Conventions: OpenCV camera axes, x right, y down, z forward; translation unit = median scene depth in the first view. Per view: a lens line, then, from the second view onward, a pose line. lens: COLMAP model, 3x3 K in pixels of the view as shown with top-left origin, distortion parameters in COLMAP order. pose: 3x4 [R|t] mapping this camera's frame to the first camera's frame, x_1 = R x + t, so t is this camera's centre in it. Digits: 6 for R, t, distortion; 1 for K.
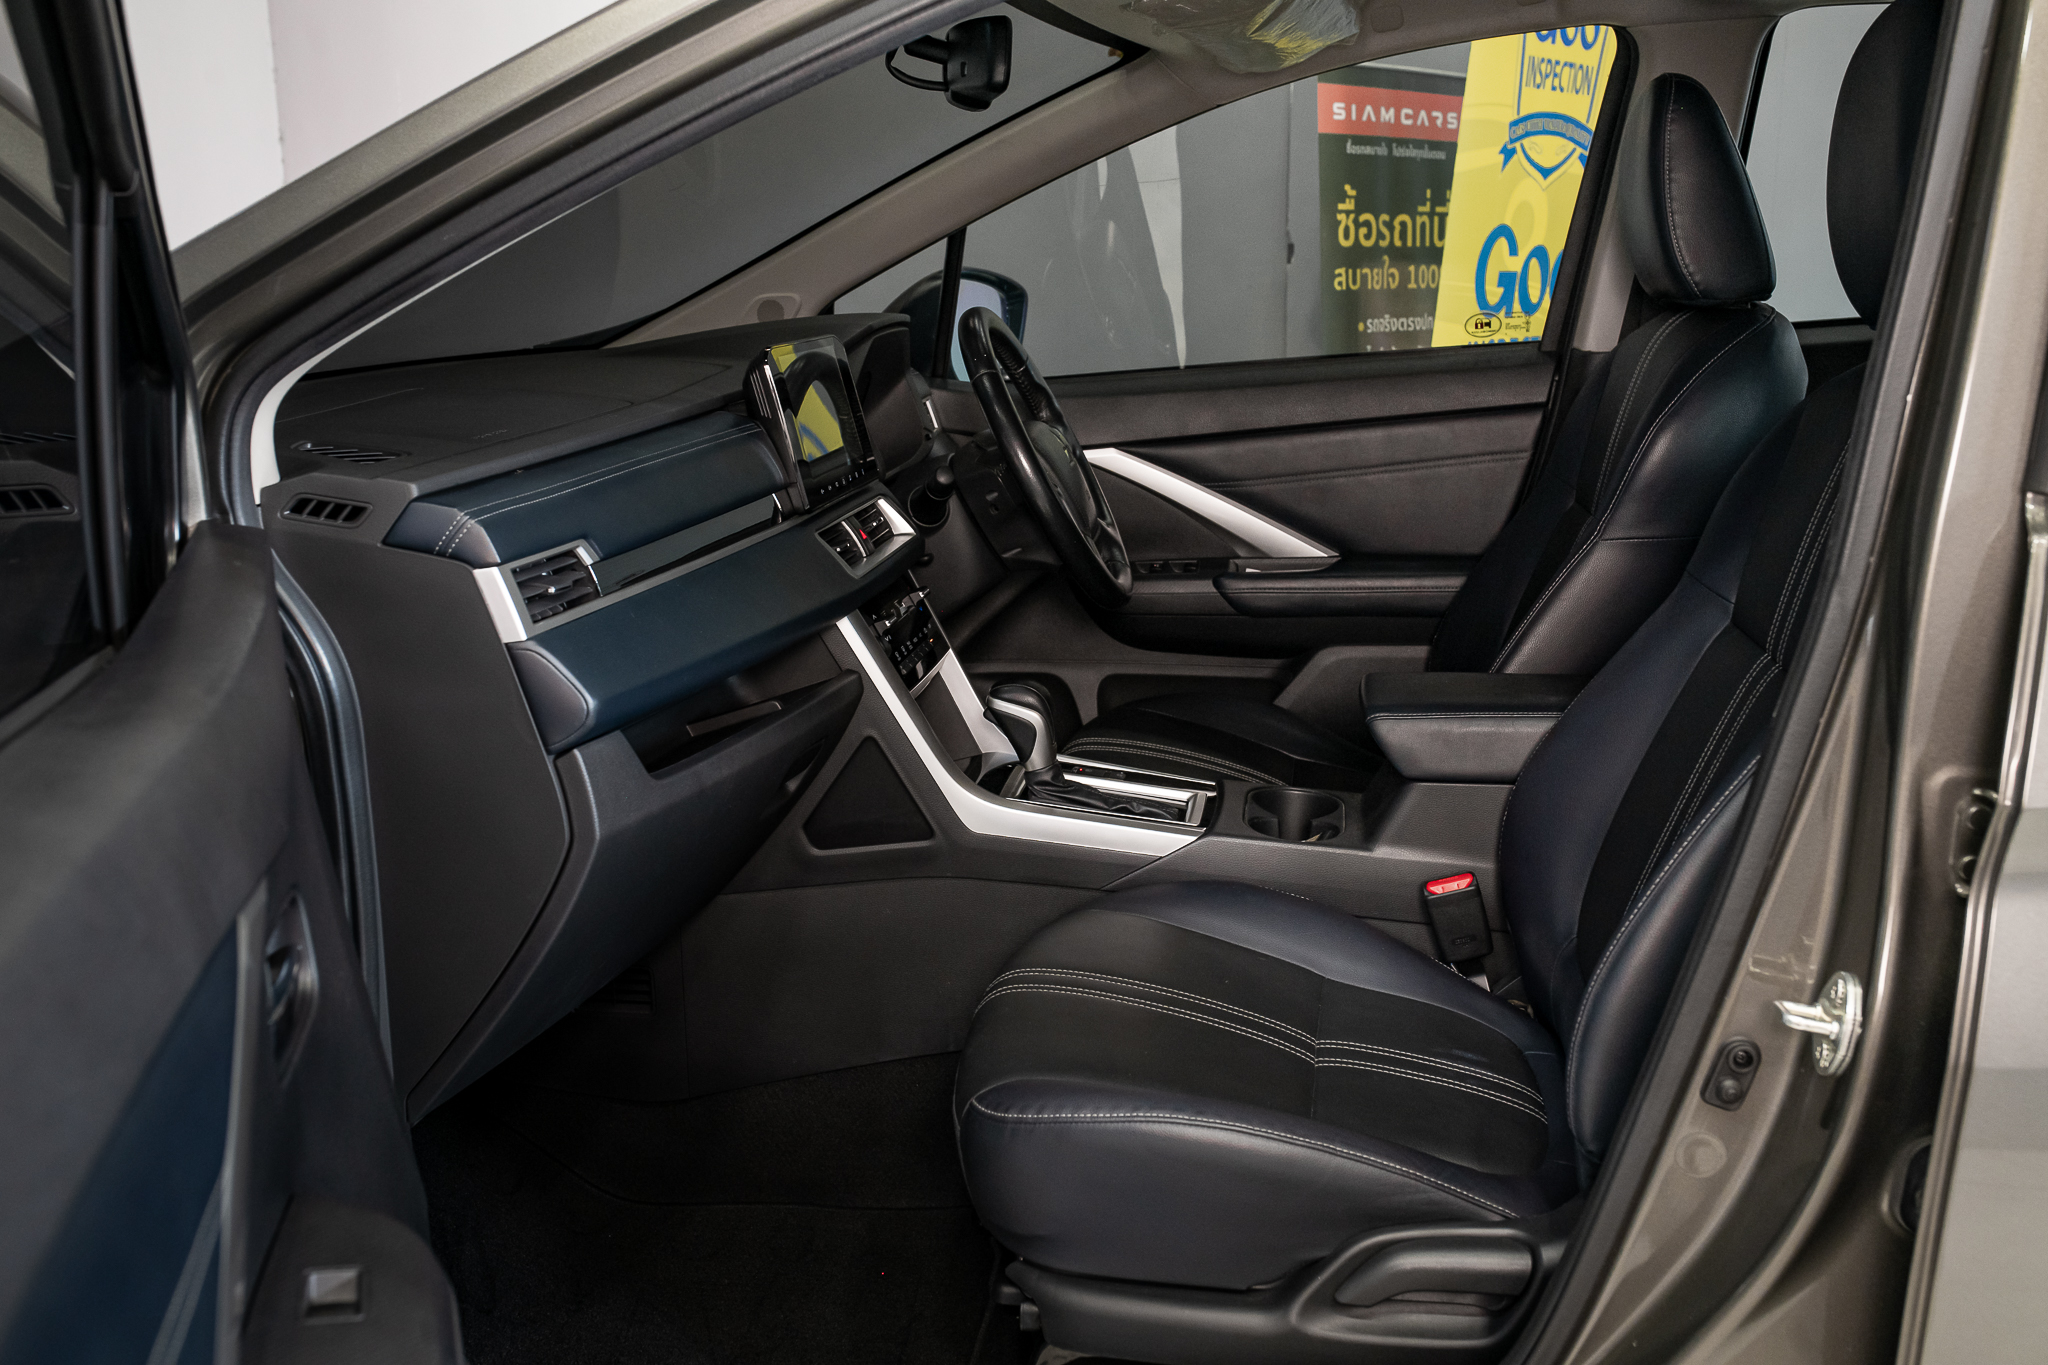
lens RADIAL K [[1977.1, 0, 1025.5], [0, 1977.1, 676.9], [0, 0, 1]] dist [-0.036111, 0.000000]
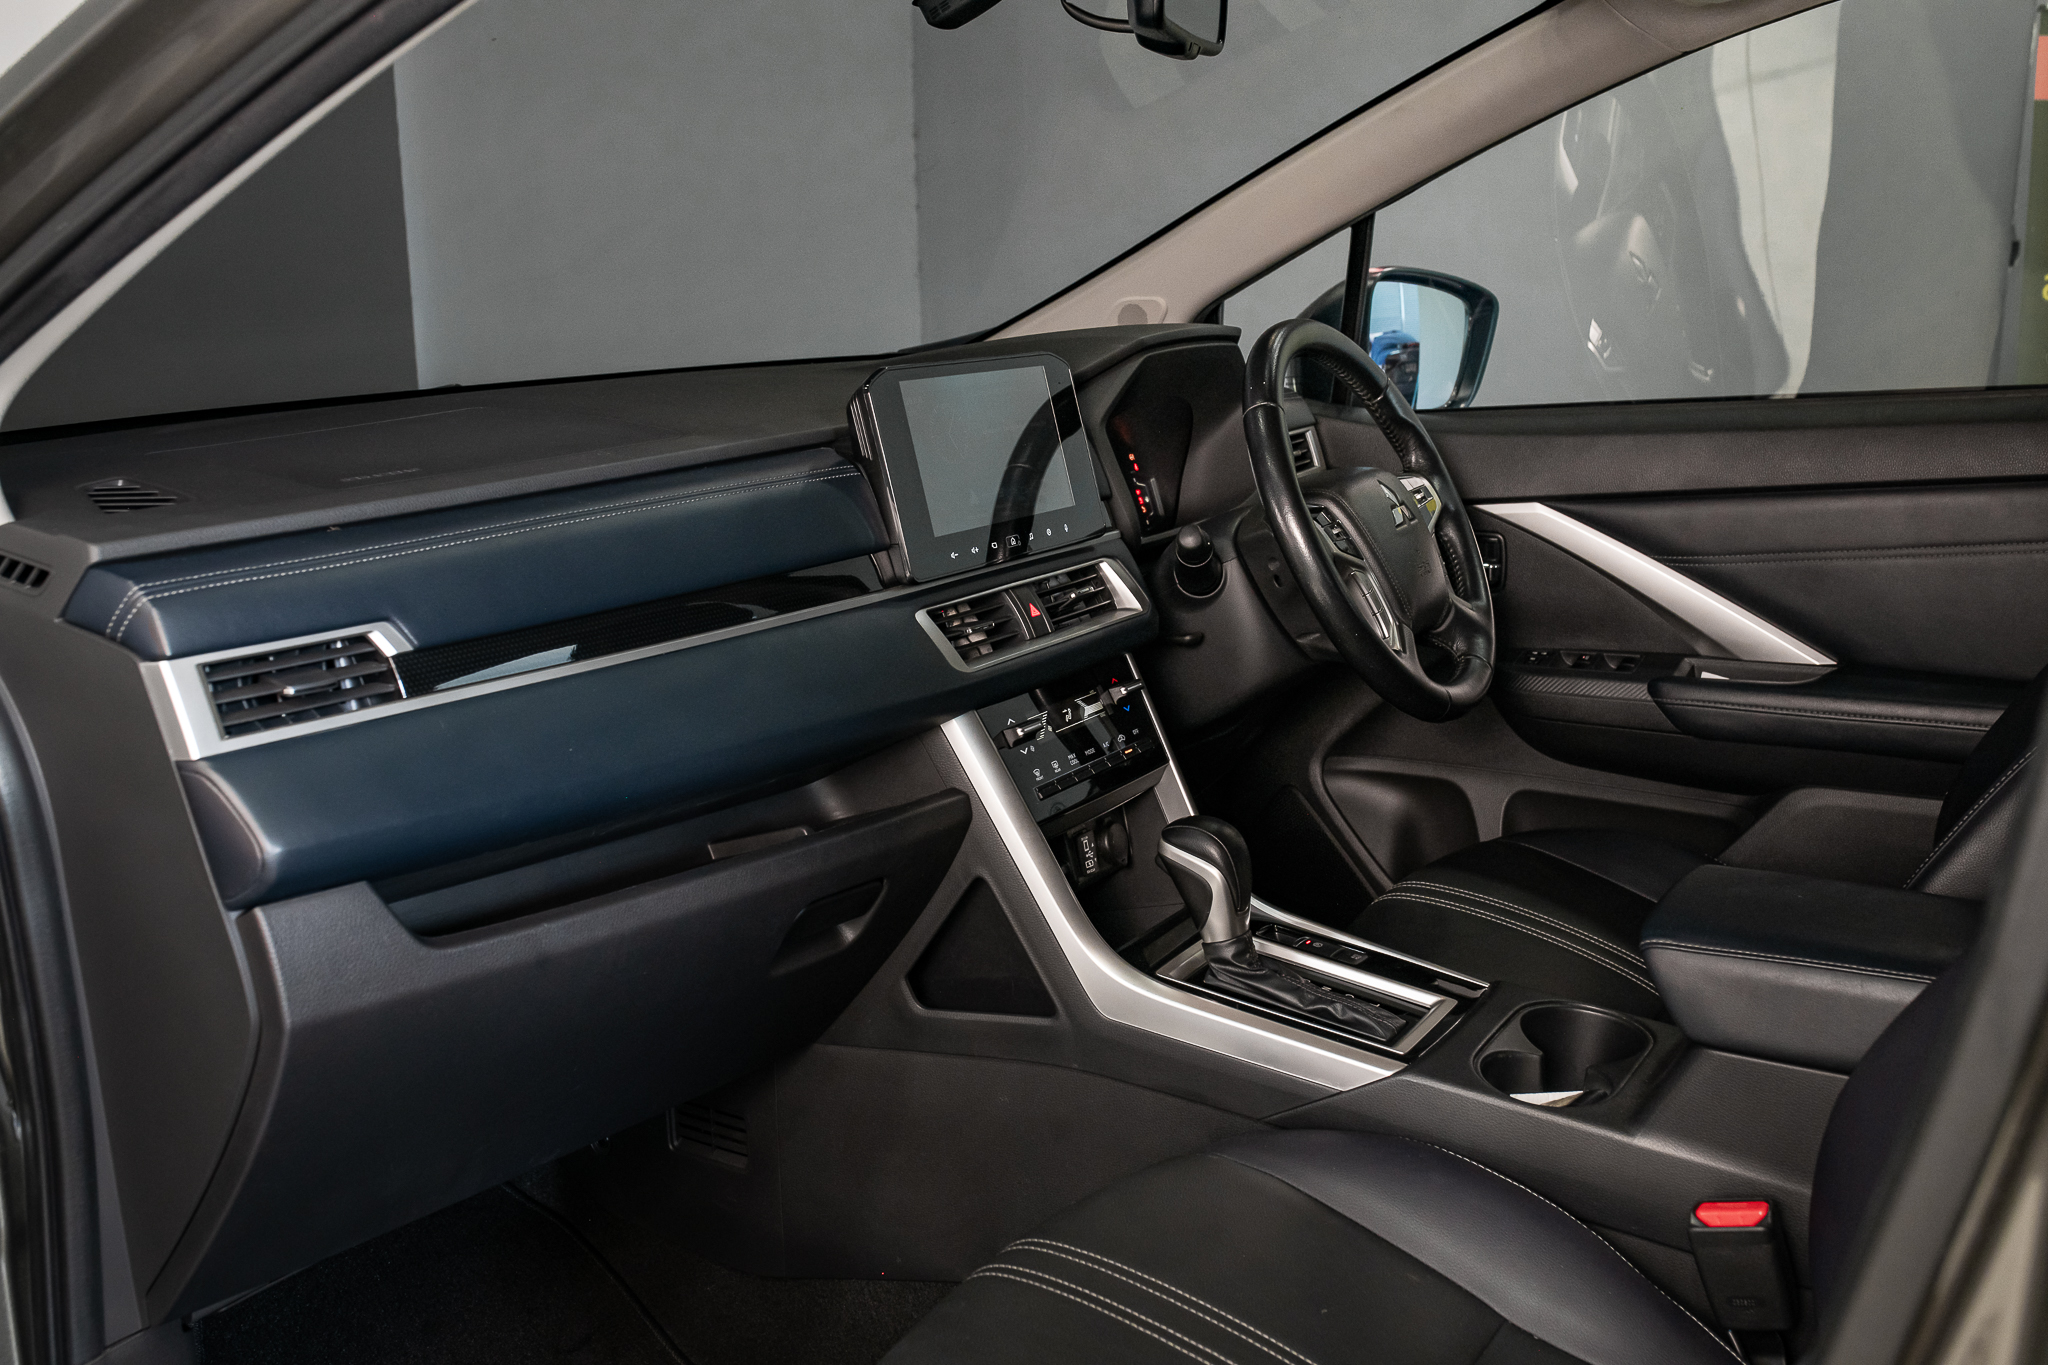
lens RADIAL K [[1977.1, 0, 1022.4], [0, 1977.1, 689.8], [0, 0, 1]] dist [-0.036111, 0.000000]
pose [[0.919871, 0.089032, -0.381984, 0.208490], [-0.085397, 0.995995, 0.026497, -0.059339], [0.382813, 0.008246, 0.923789, 0.271349]]
